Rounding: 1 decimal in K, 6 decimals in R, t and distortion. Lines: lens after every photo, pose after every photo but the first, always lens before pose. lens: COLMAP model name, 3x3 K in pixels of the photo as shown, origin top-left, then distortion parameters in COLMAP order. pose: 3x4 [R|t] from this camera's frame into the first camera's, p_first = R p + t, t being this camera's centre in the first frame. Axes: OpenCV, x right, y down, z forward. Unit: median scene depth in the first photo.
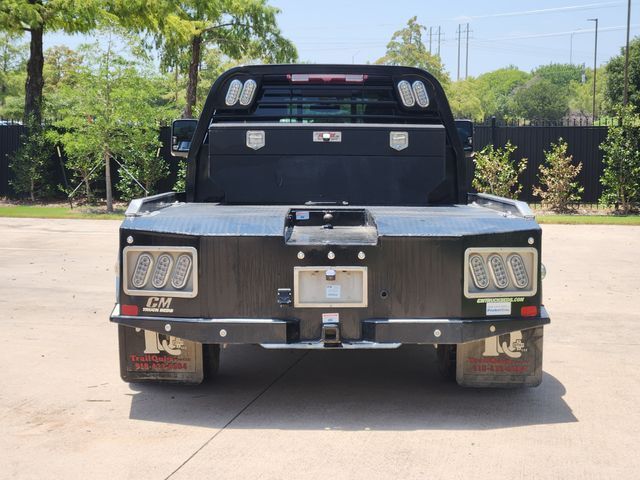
lens RADIAL K [[1226.6, 0, 346.7], [0, 1226.6, 238.7], [0, 0, 1]] dist [-0.367225, 3.297290]
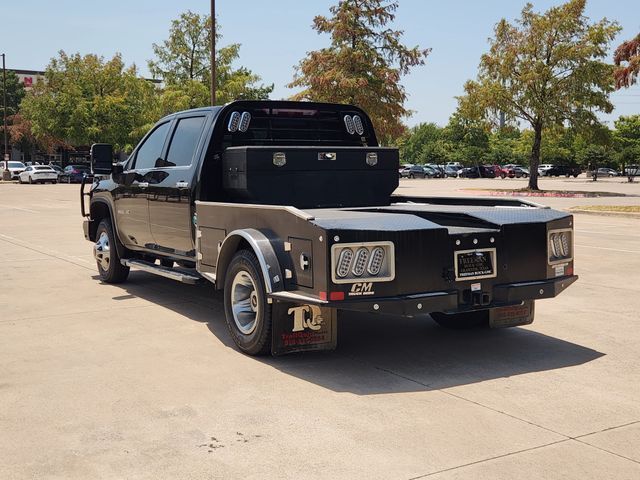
lens RADIAL K [[800.9, 0, 331.2], [0, 800.9, 238.9], [0, 0, 1]] dist [0.169754, -0.017211]
pose [[0.867756, -0.058812, 0.493499, -0.534044], [0.052902, 0.998263, 0.025946, -0.018325], [-0.494168, 0.003592, 0.869359, 0.278669]]
